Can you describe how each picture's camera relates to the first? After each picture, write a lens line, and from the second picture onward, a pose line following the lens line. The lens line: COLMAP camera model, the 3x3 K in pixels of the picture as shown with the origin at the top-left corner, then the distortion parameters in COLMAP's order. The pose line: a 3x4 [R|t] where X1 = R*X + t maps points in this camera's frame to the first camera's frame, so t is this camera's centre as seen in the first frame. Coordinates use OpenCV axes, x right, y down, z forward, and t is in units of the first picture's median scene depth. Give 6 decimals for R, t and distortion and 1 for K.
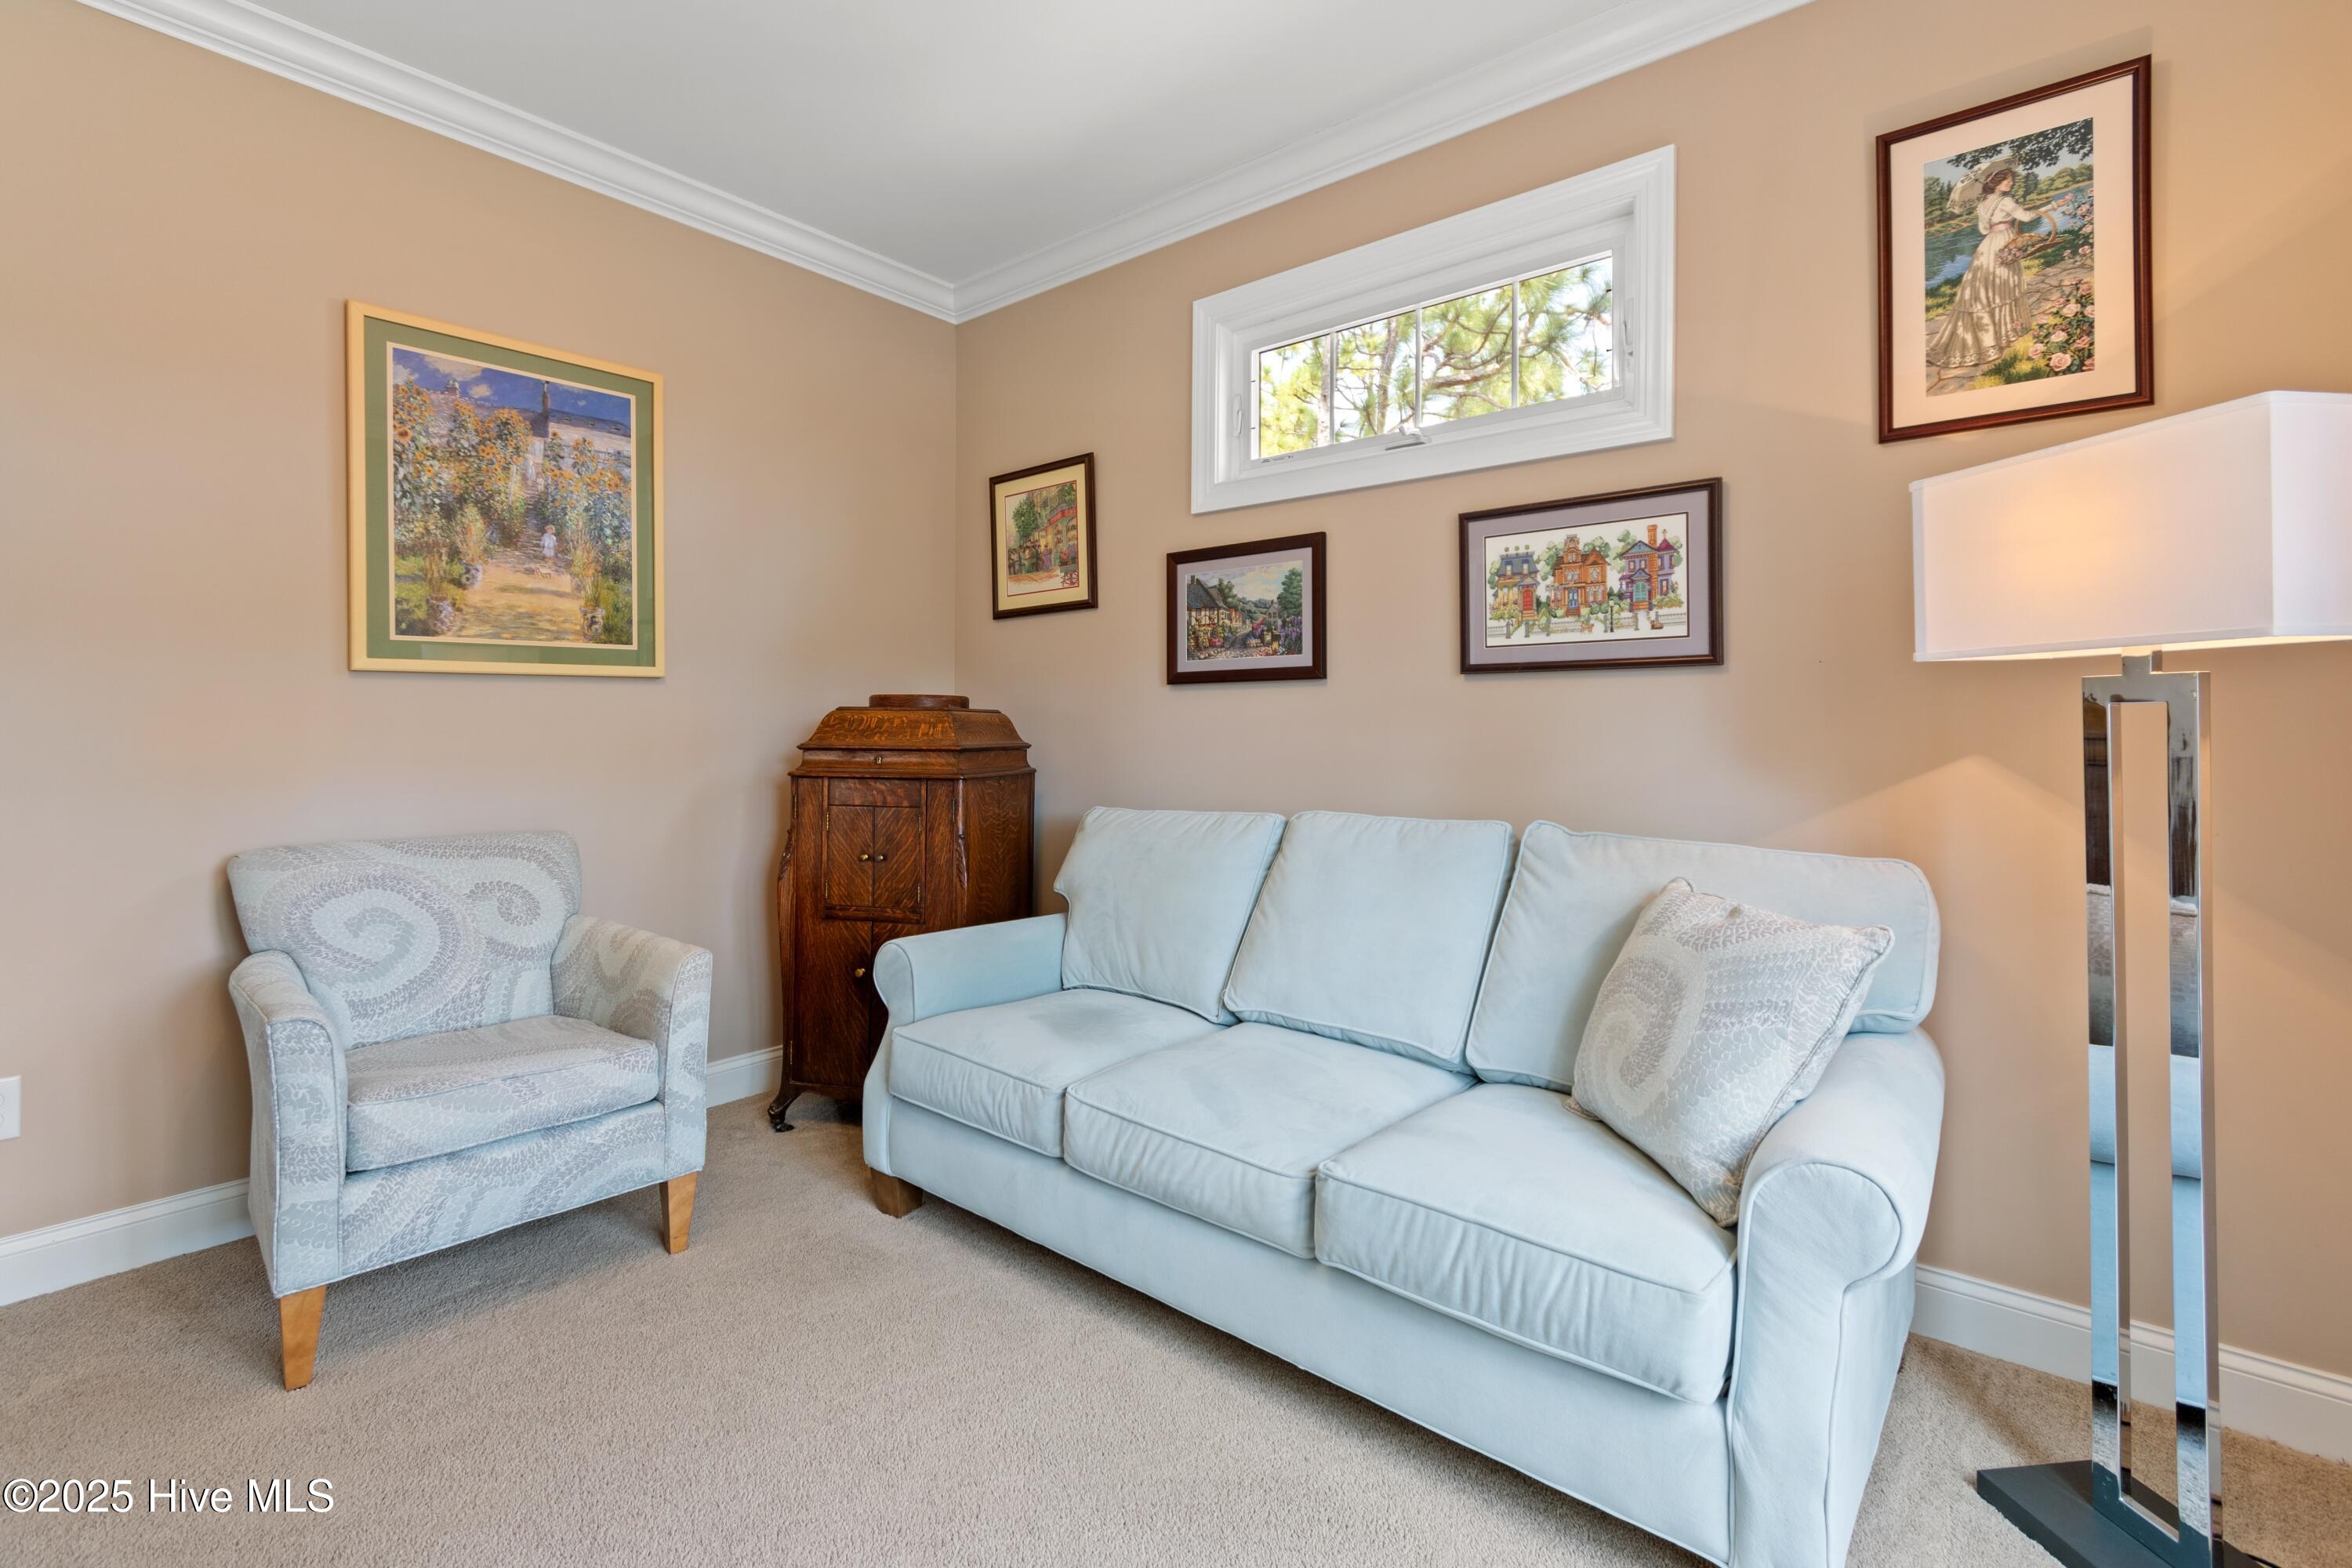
lens RADIAL K [[1050.8, 0, 1101.5], [0, 1050.8, 711.8], [0, 0, 1]] dist [0.005863, -0.002232]
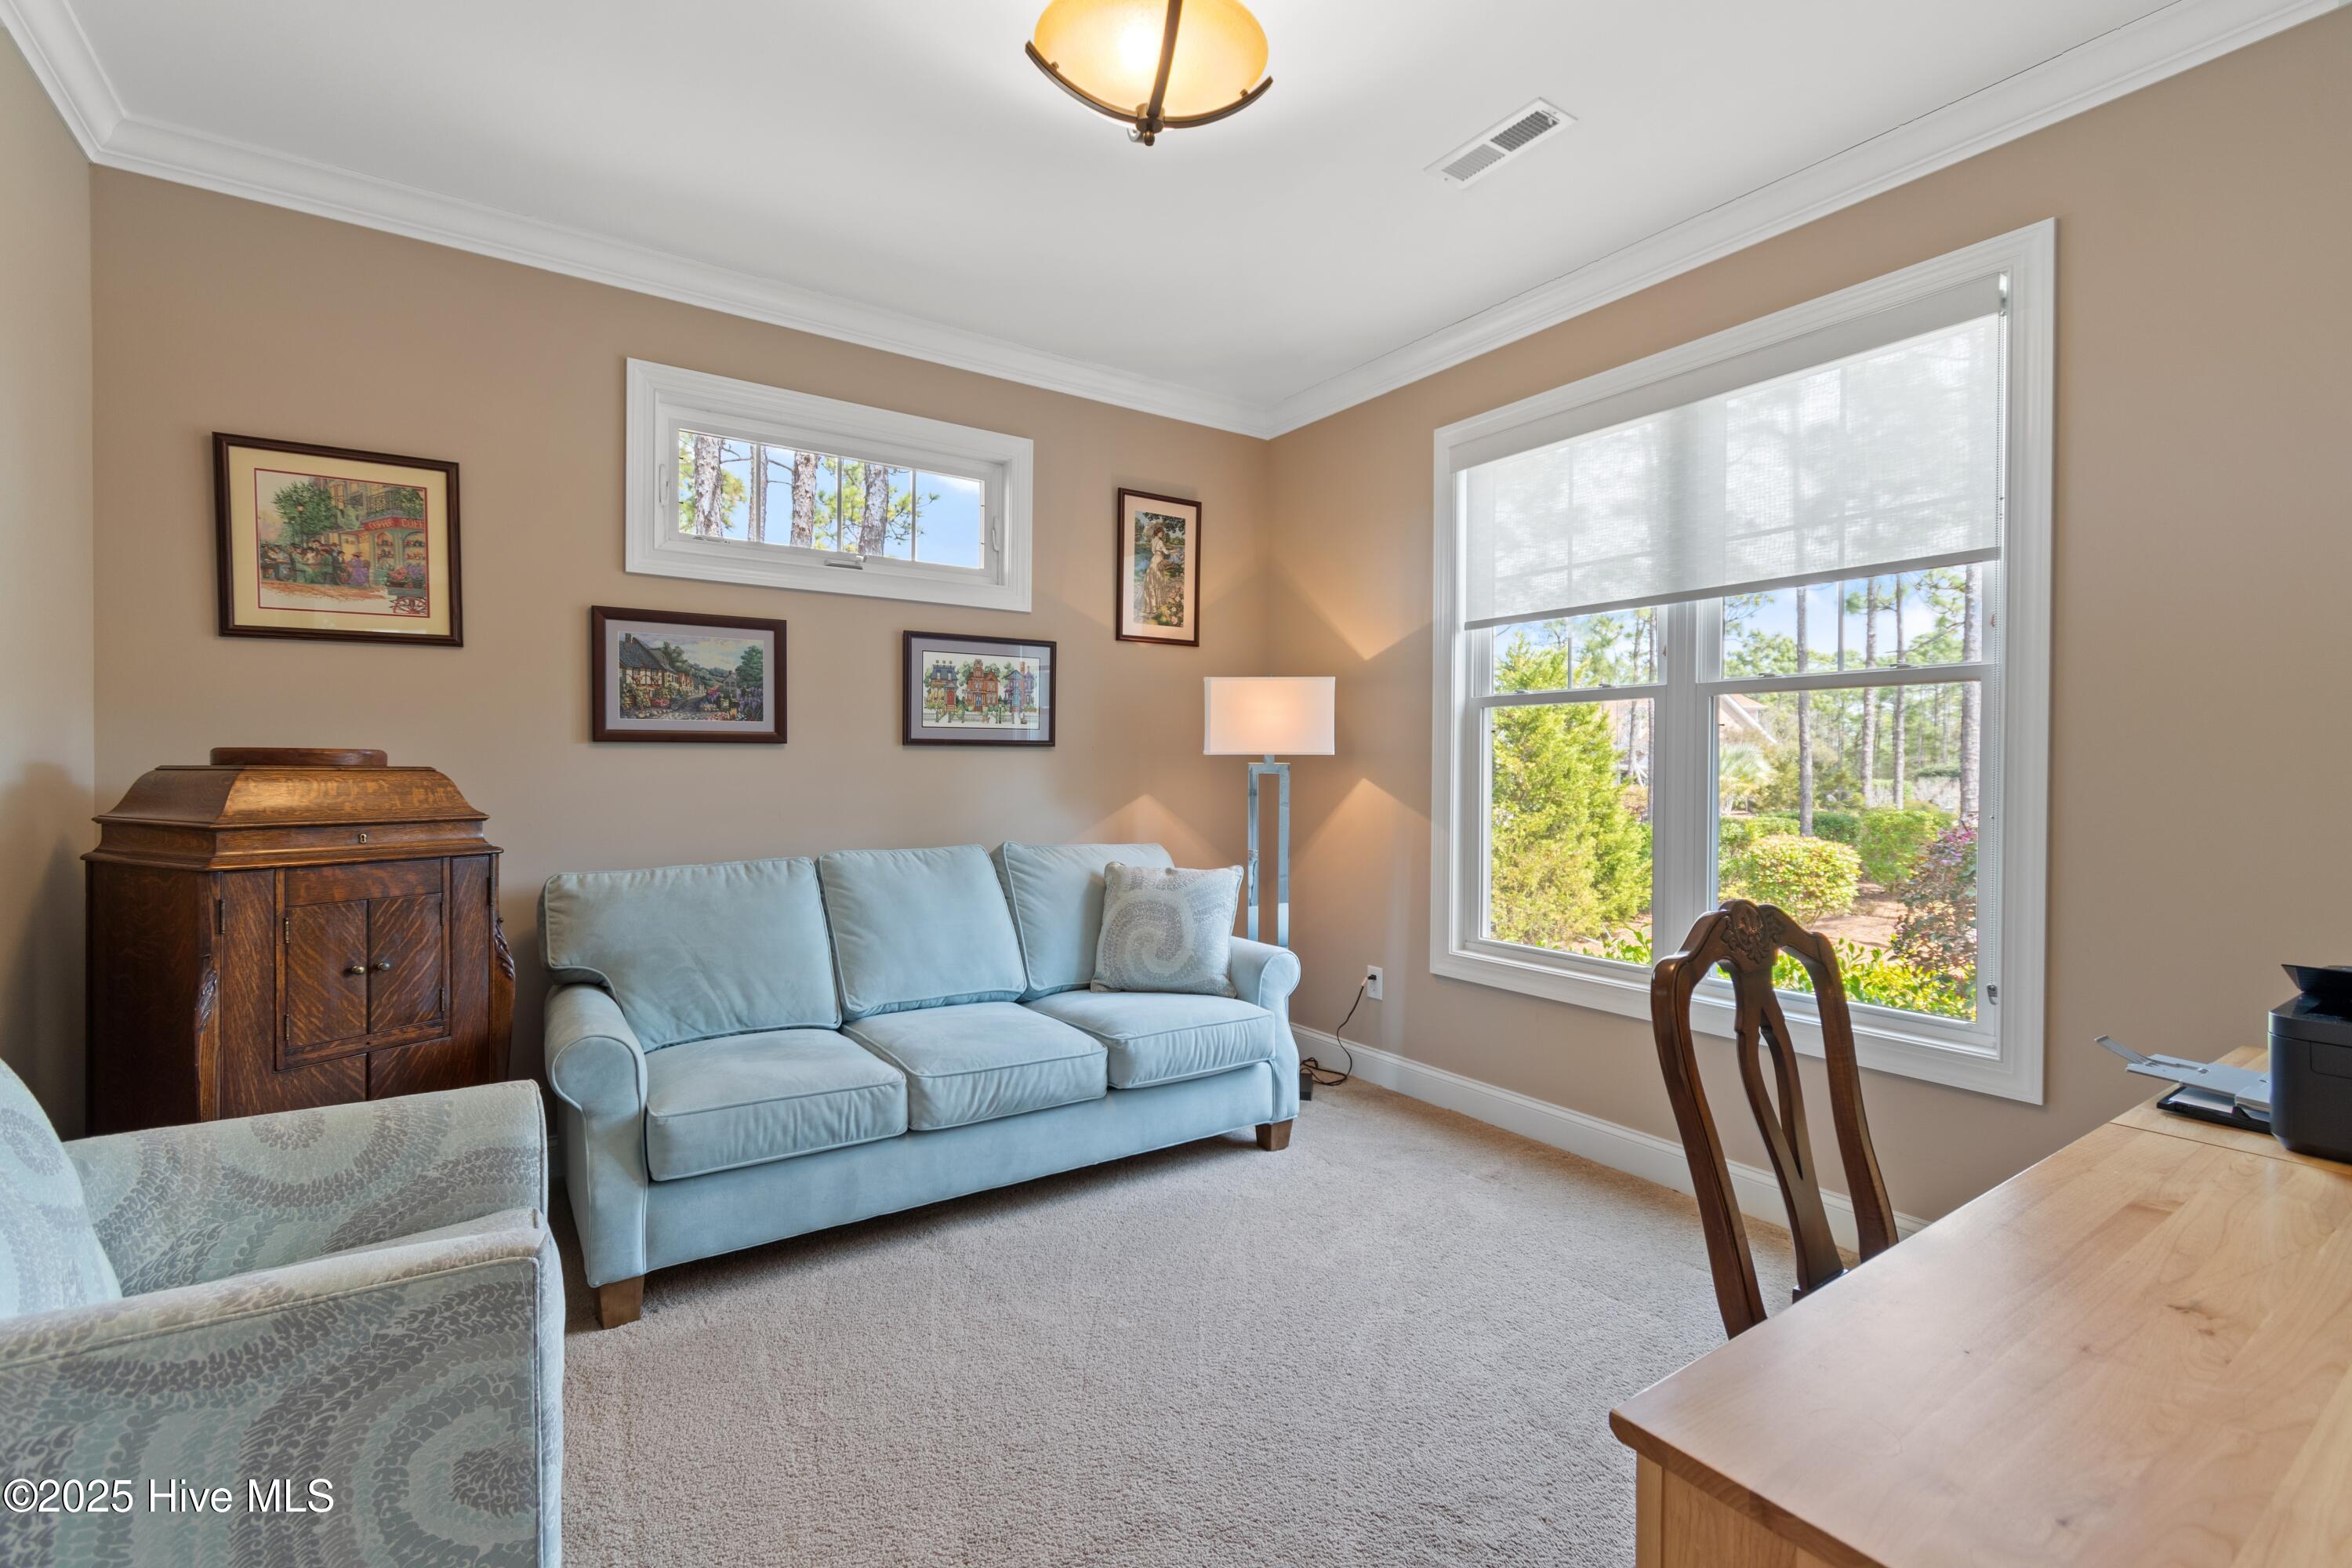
lens RADIAL K [[1050.8, 0, 1166.0], [0, 1050.8, 780.9], [0, 0, 1]] dist [0.005863, -0.002232]
pose [[0.258204, -0.017147, 0.965938, -0.820798], [-0.016353, 0.999622, 0.022116, -0.021911], [-0.965952, -0.021507, 0.257826, 0.266482]]
